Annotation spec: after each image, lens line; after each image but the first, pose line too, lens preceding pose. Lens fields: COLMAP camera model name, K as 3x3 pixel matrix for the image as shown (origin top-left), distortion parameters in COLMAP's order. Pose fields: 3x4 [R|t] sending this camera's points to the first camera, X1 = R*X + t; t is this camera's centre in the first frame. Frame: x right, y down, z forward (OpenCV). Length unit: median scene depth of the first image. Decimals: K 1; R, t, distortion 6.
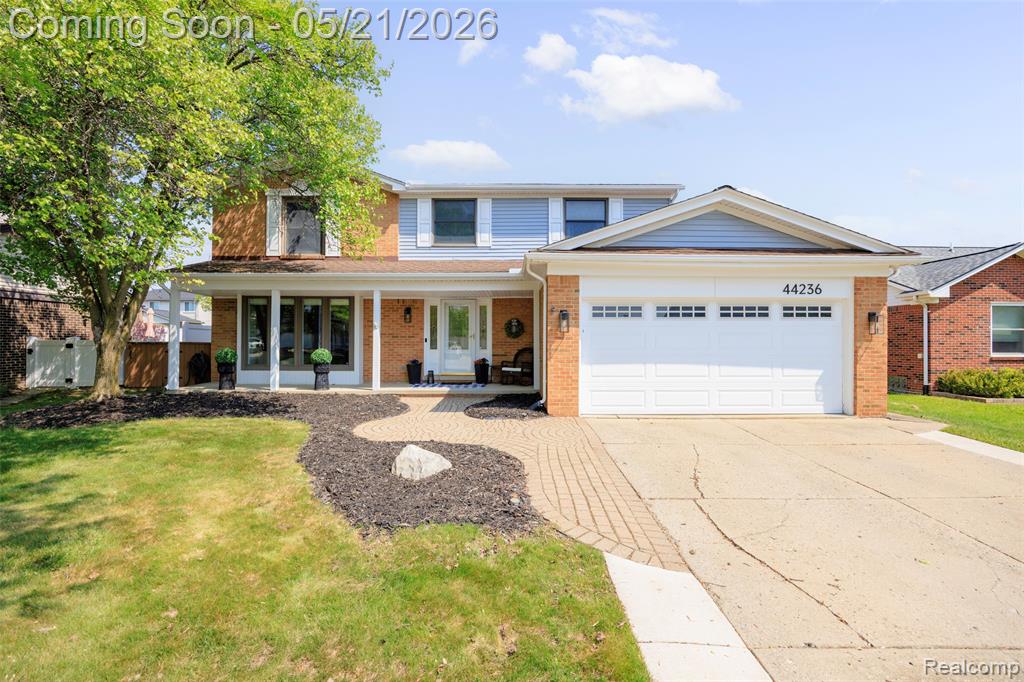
lens RADIAL K [[472.1, 0, 514.1], [0, 472.1, 338.3], [0, 0, 1]] dist [-0.013875, 0.001077]
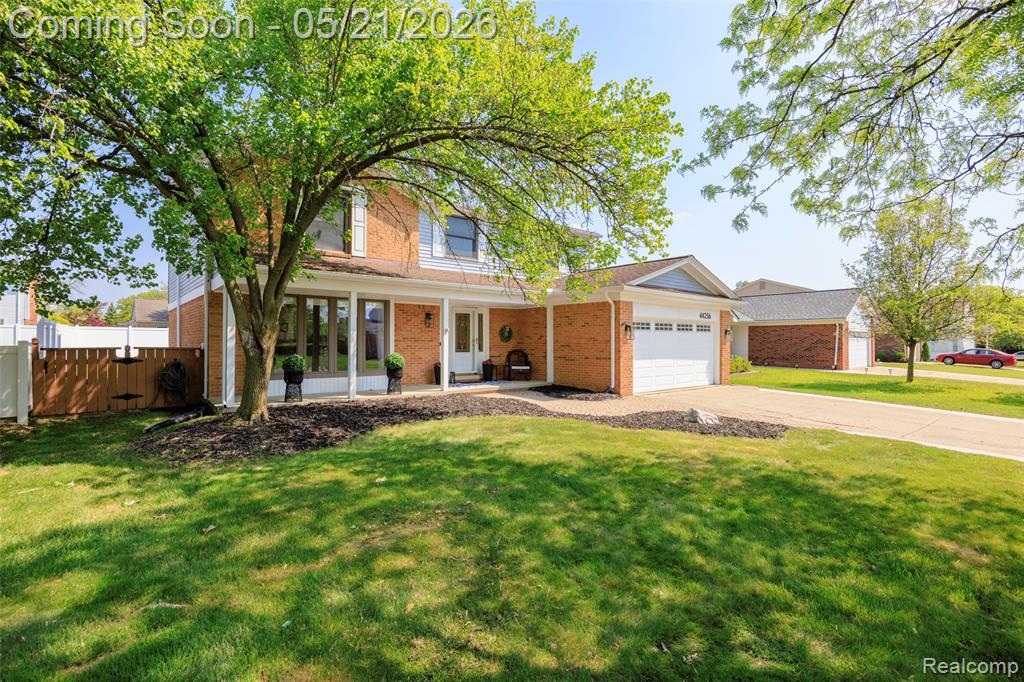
lens RADIAL K [[490.8, 0, 513.7], [0, 490.8, 339.4], [0, 0, 1]] dist [0.000003, 0.000115]
pose [[0.760329, 0.004045, 0.649525, -1.131693], [-0.005612, 0.999984, 0.000342, -0.010822], [-0.649514, -0.003905, 0.760340, 0.054307]]
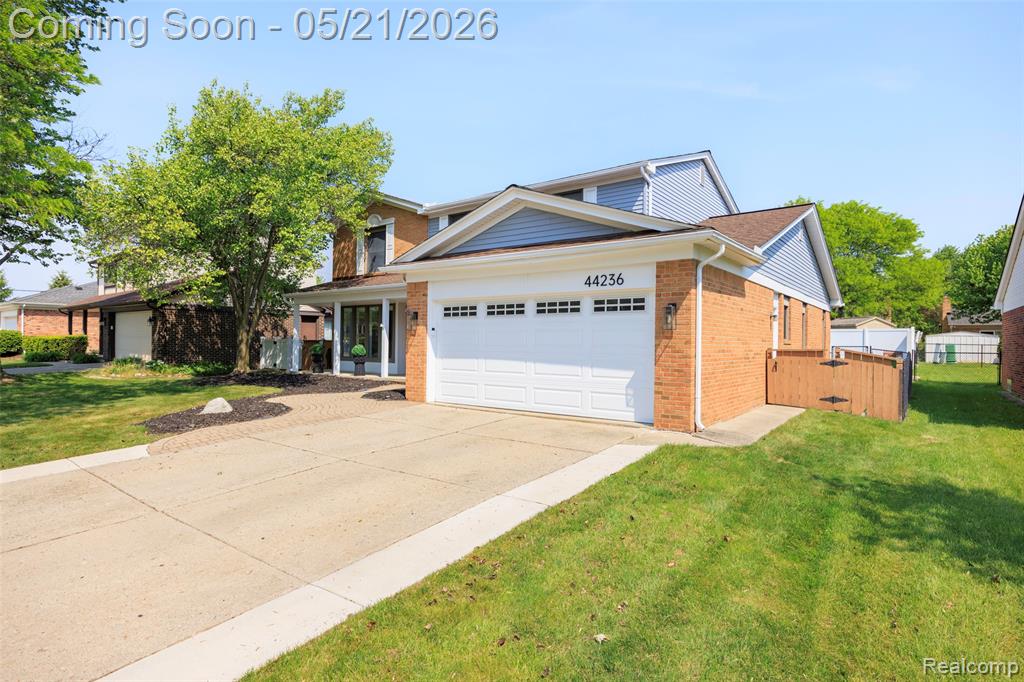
lens RADIAL K [[556.8, 0, 509.3], [0, 556.8, 339.8], [0, 0, 1]] dist [-0.004748, -0.000098]
pose [[0.782799, 0.001656, -0.622272, 1.119639], [-0.001616, 0.999998, 0.000628, 0.008986], [0.622272, 0.000514, 0.782801, 0.049099]]
